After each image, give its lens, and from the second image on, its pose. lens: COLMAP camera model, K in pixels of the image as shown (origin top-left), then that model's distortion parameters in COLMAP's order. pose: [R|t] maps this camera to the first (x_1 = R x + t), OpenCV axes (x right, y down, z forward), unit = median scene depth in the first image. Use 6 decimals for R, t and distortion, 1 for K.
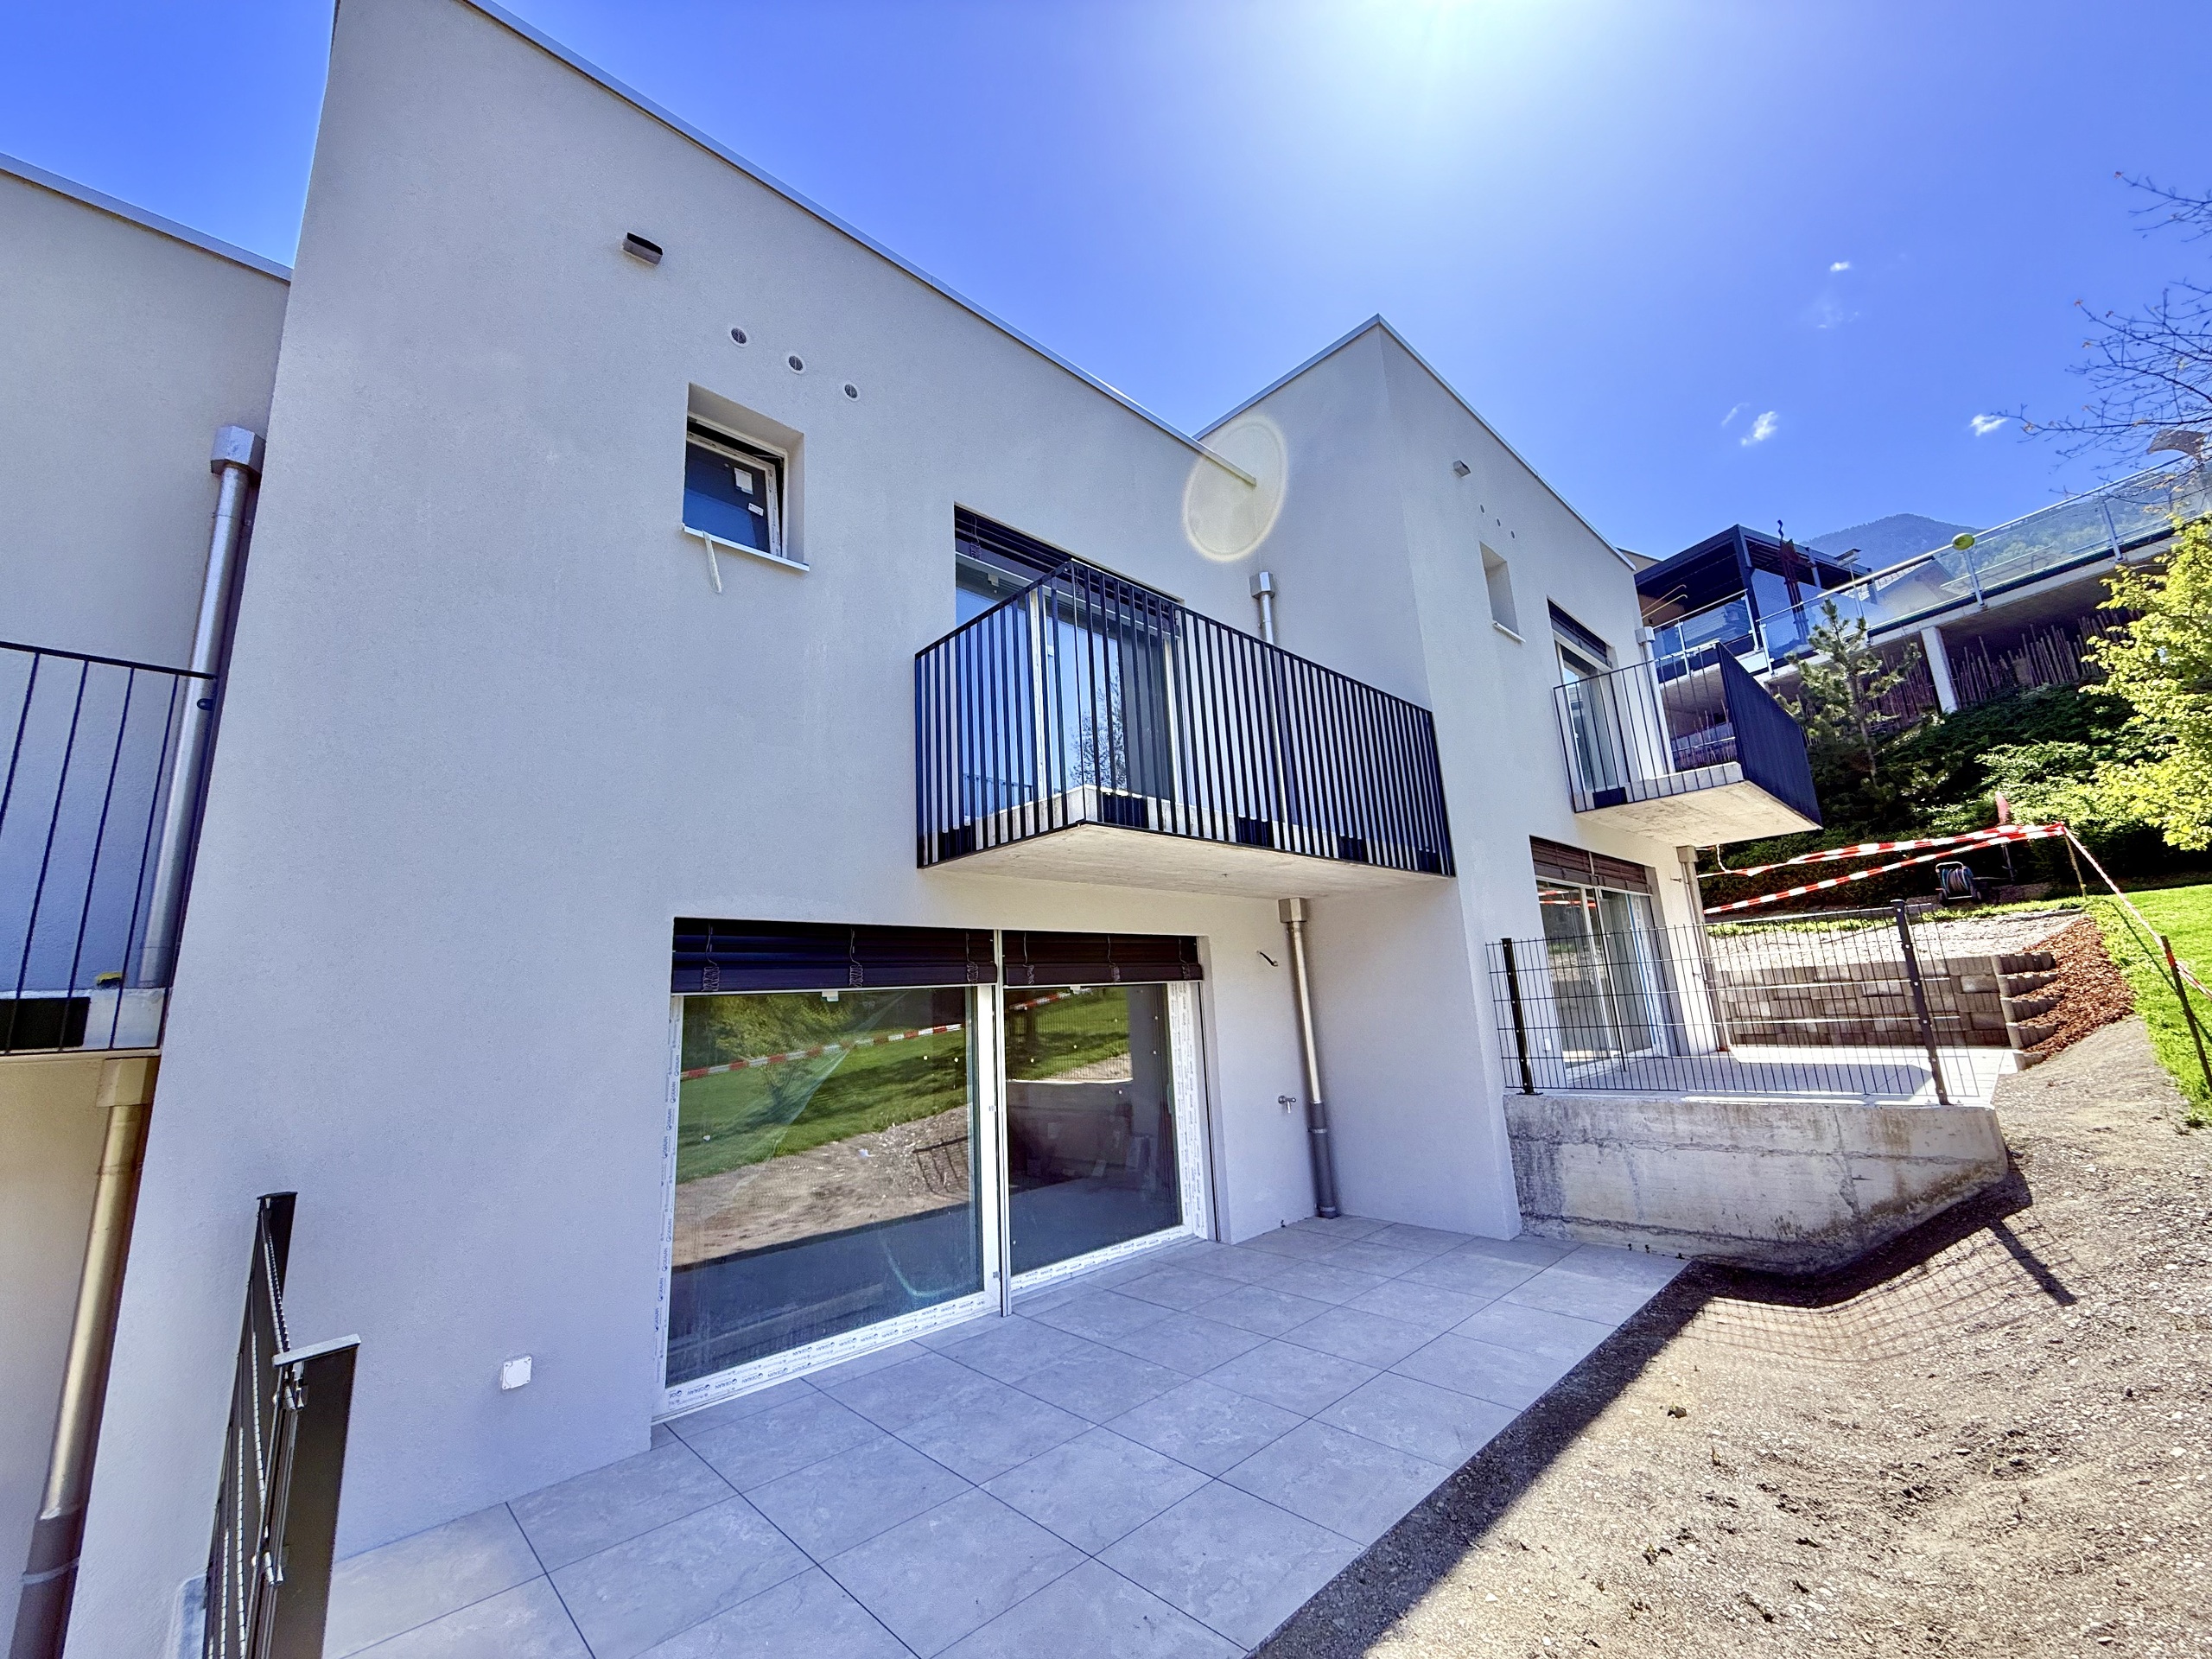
lens RADIAL K [[876.6, 0, 1100.4], [0, 876.6, 830.3], [0, 0, 1]] dist [-0.000858, 0.000328]
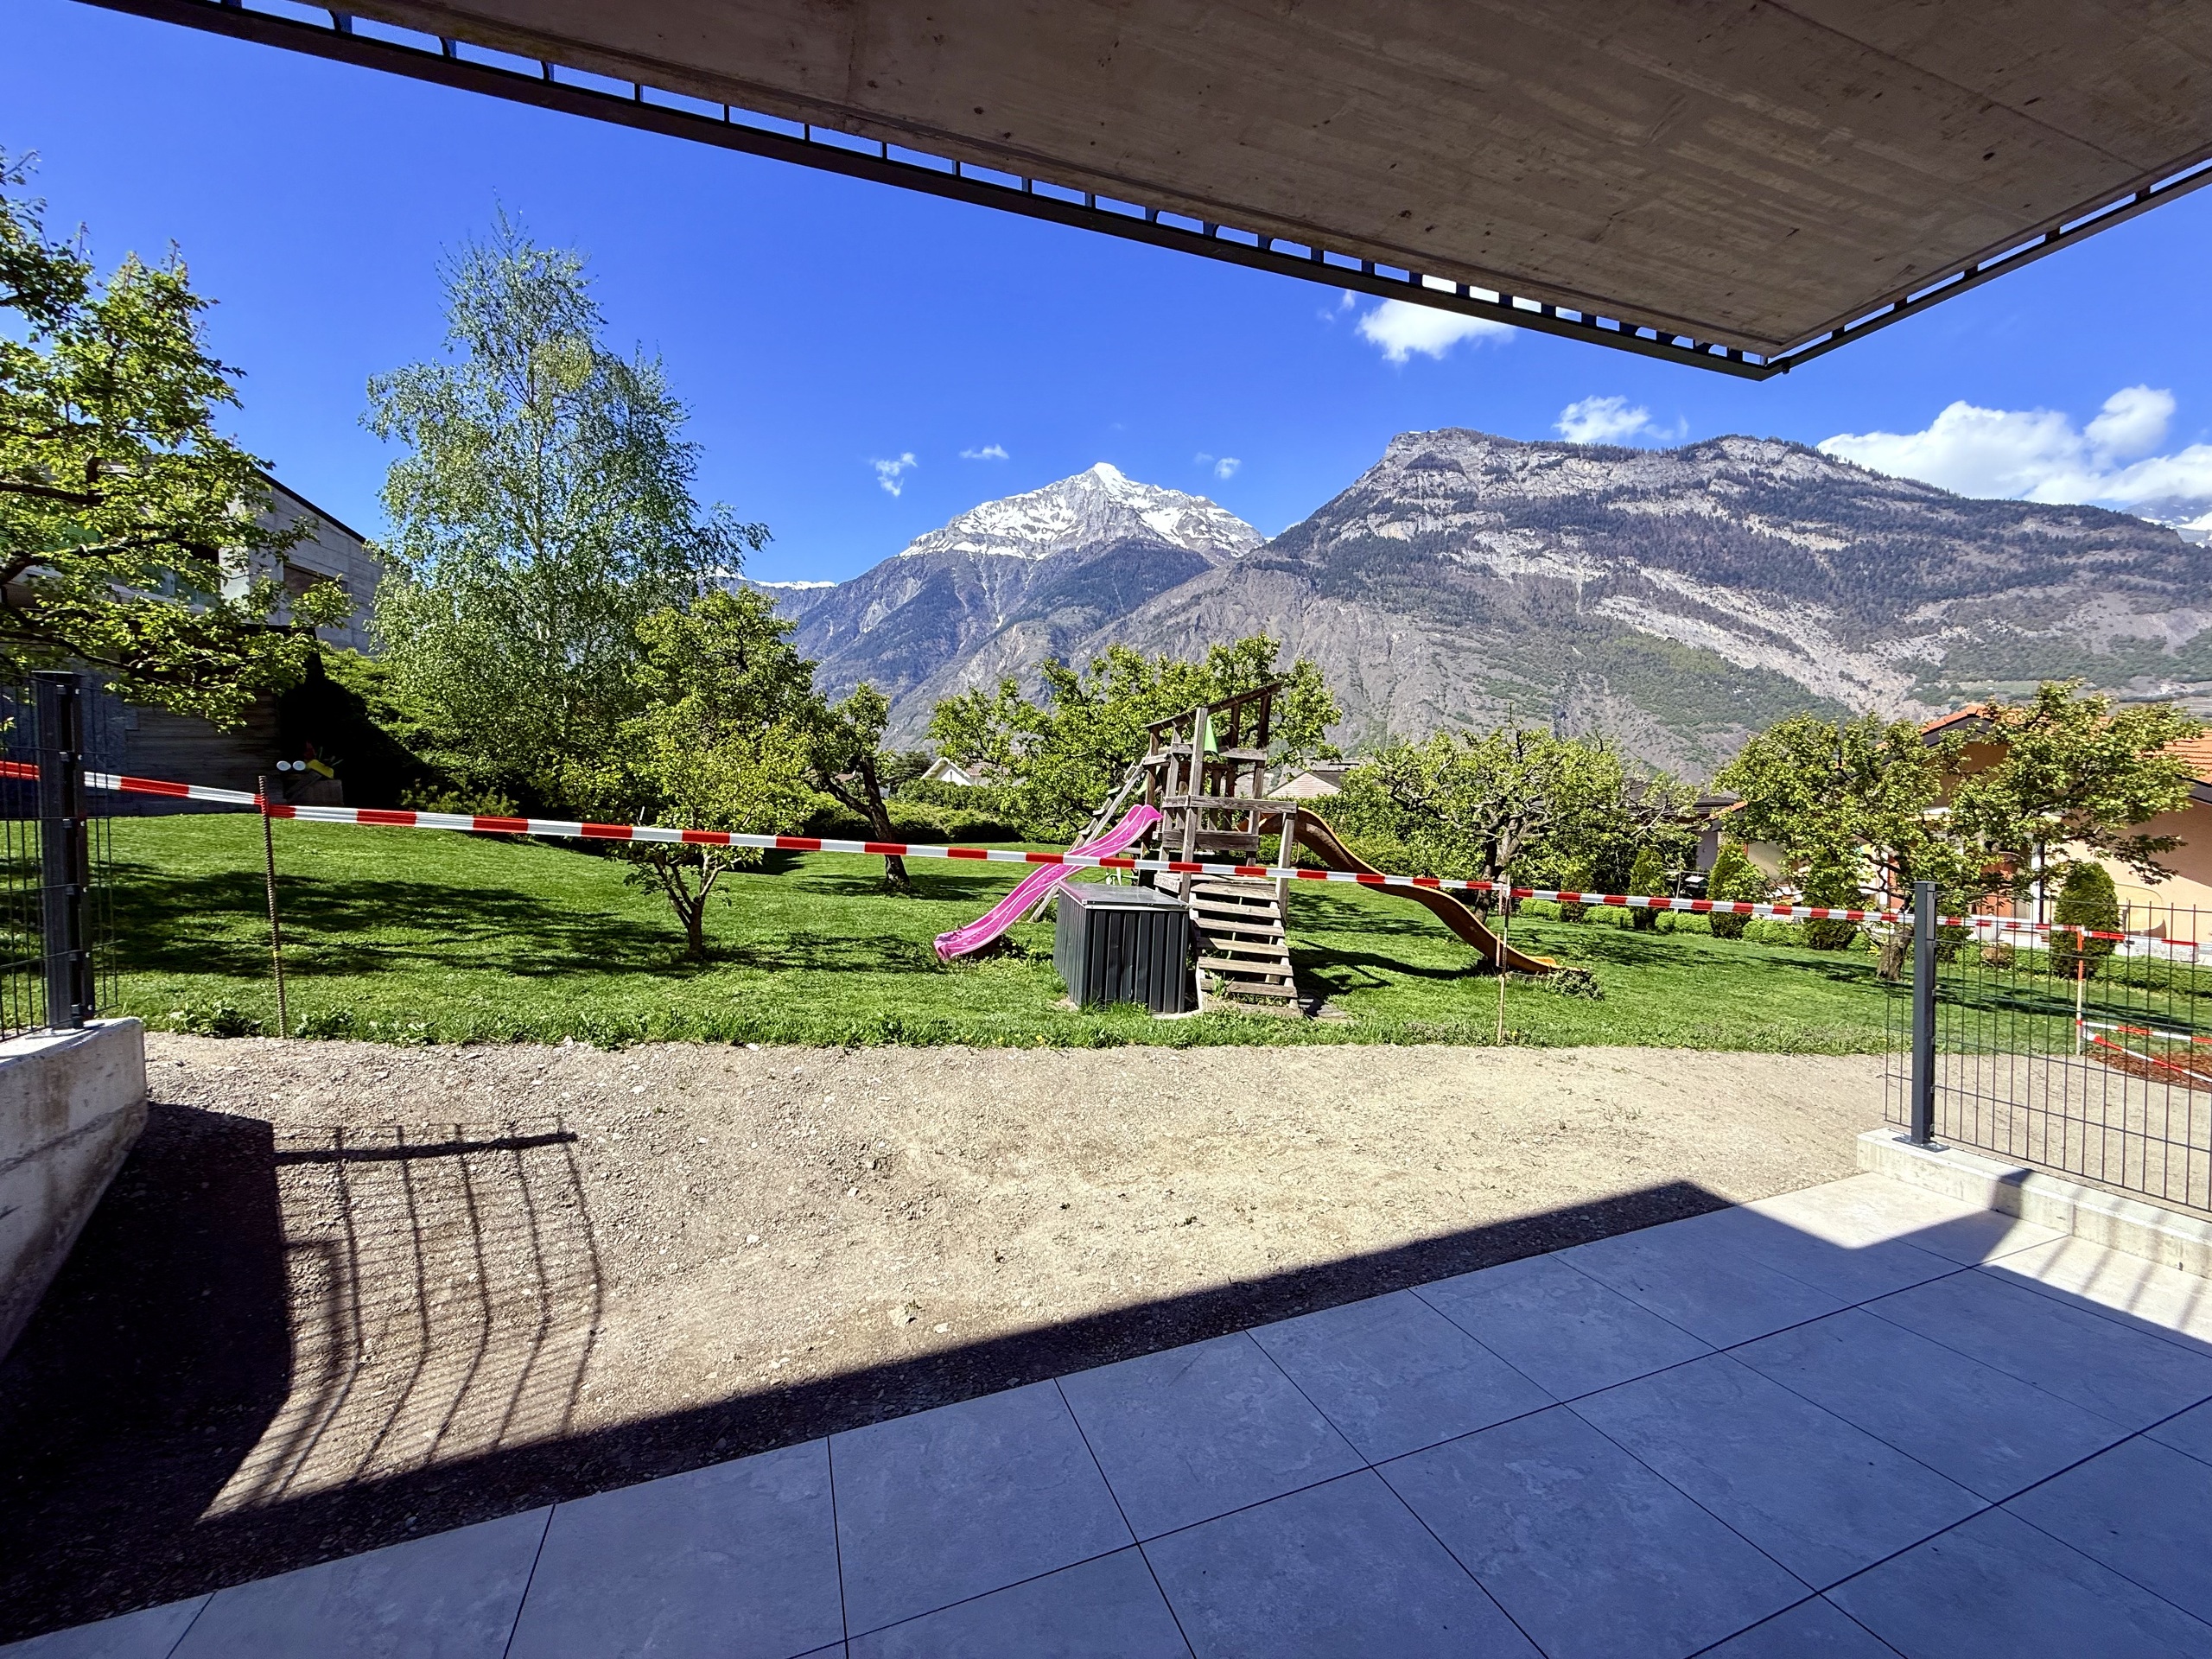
lens RADIAL K [[876.6, 0, 1100.4], [0, 876.6, 830.3], [0, 0, 1]] dist [-0.000858, 0.000328]
pose [[-0.917773, 0.052353, 0.393640, 0.132721], [-0.020750, 0.983595, -0.179193, 0.312965], [-0.396564, -0.172626, -0.901630, 1.463684]]
